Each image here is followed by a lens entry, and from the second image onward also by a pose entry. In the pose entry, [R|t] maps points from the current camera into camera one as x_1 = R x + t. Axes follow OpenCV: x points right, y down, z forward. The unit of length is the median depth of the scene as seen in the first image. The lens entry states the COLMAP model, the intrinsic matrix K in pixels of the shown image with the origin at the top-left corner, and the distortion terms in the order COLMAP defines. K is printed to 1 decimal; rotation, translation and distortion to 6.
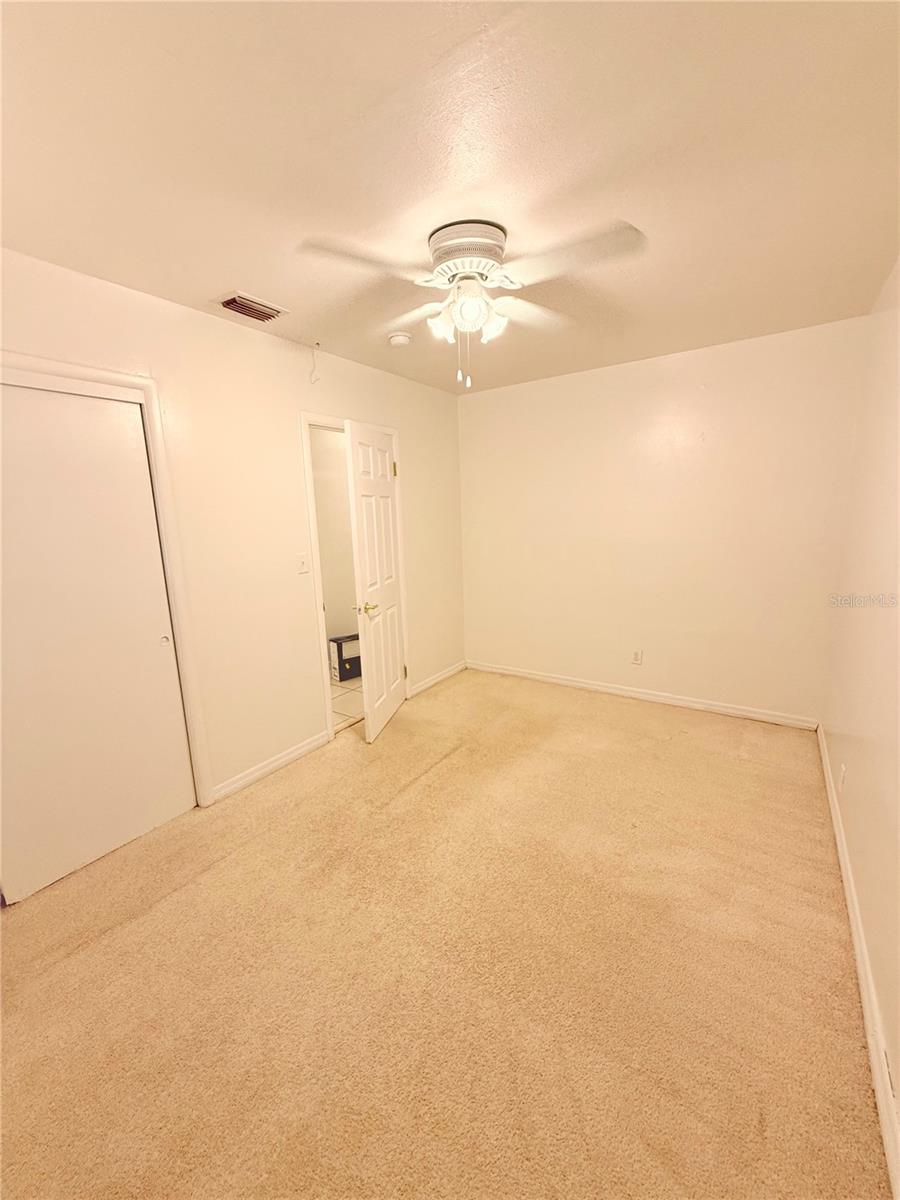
lens RADIAL K [[478.6, 0, 449.1], [0, 478.6, 599.9], [0, 0, 1]] dist [0.000914, 0.000038]
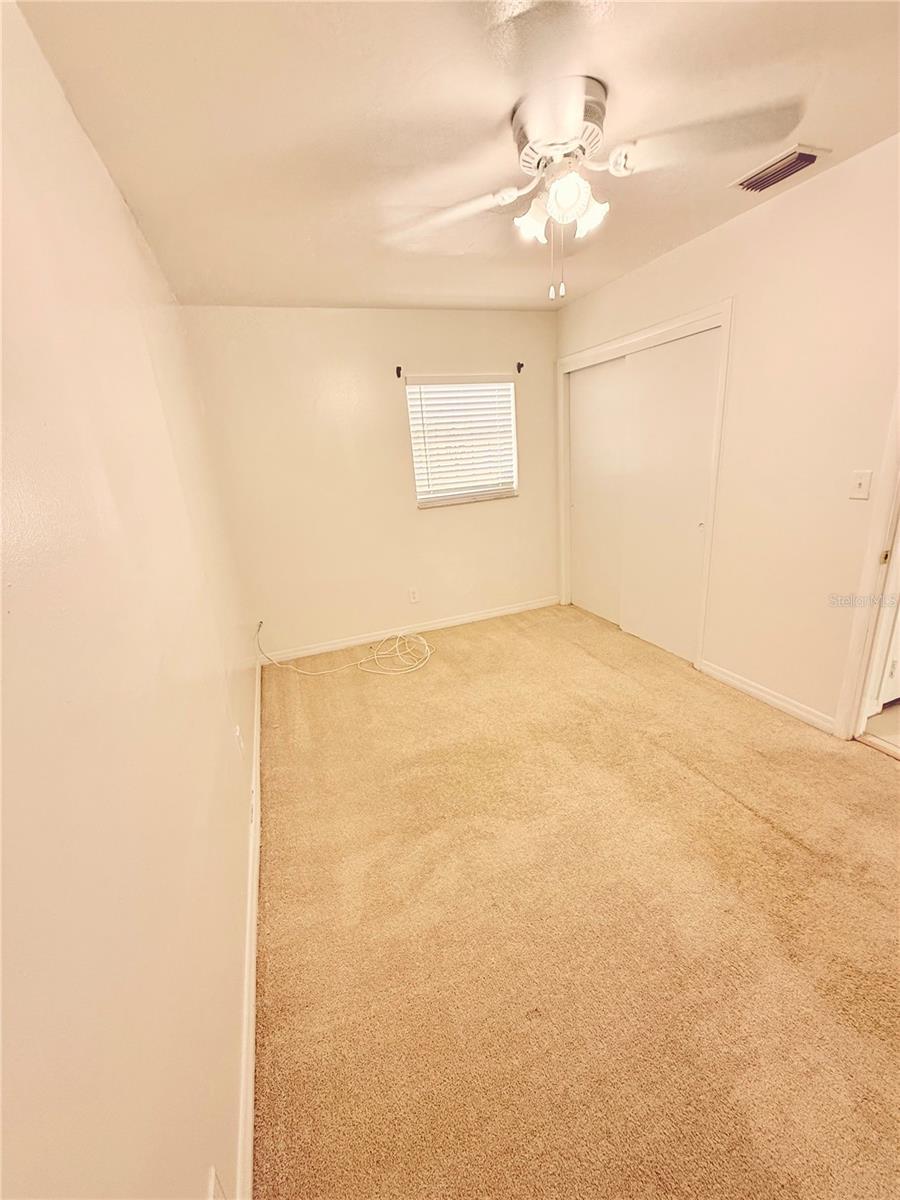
lens RADIAL K [[478.6, 0, 449.1], [0, 478.6, 599.9], [0, 0, 1]] dist [0.000914, 0.000038]
pose [[-0.578034, 0.319280, -0.750957, 0.903922], [-0.057504, 0.902051, 0.427782, -0.272875], [0.813984, 0.290456, -0.503057, 1.288169]]
